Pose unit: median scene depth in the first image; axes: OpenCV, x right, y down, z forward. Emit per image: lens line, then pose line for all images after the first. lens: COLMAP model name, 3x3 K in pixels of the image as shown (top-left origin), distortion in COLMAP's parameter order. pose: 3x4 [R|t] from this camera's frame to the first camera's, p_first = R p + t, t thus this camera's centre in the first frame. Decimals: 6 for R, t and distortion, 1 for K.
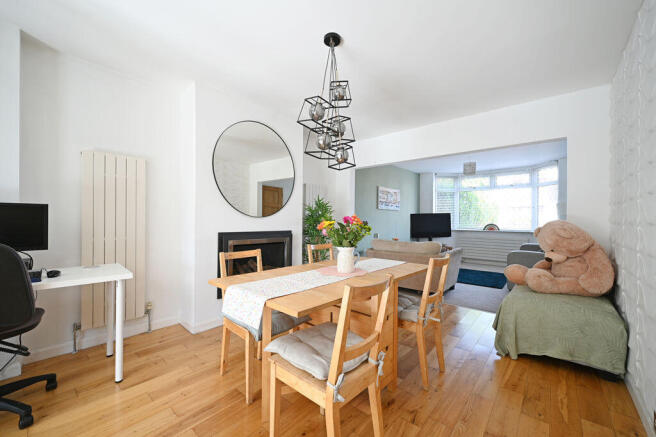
lens RADIAL K [[254.6, 0, 328.4], [0, 254.6, 219.8], [0, 0, 1]] dist [-0.005902, -0.000144]
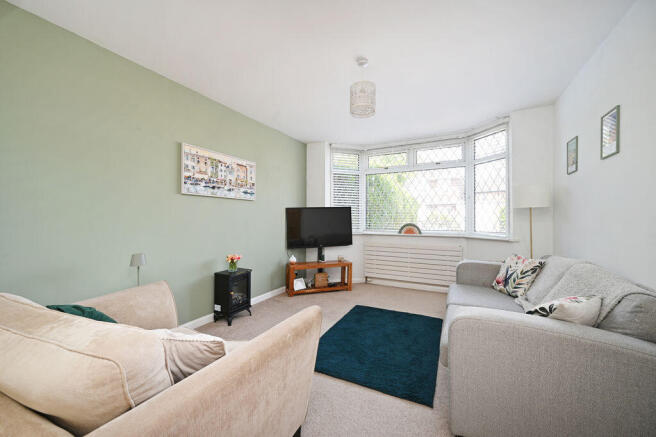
lens RADIAL K [[254.6, 0, 326.6], [0, 254.6, 215.1], [0, 0, 1]] dist [-0.005902, -0.000144]
pose [[0.970727, -0.001724, 0.240179, 0.283016], [0.003931, 0.999954, -0.008712, -0.000406], [-0.240153, 0.009401, 0.970690, 0.426669]]
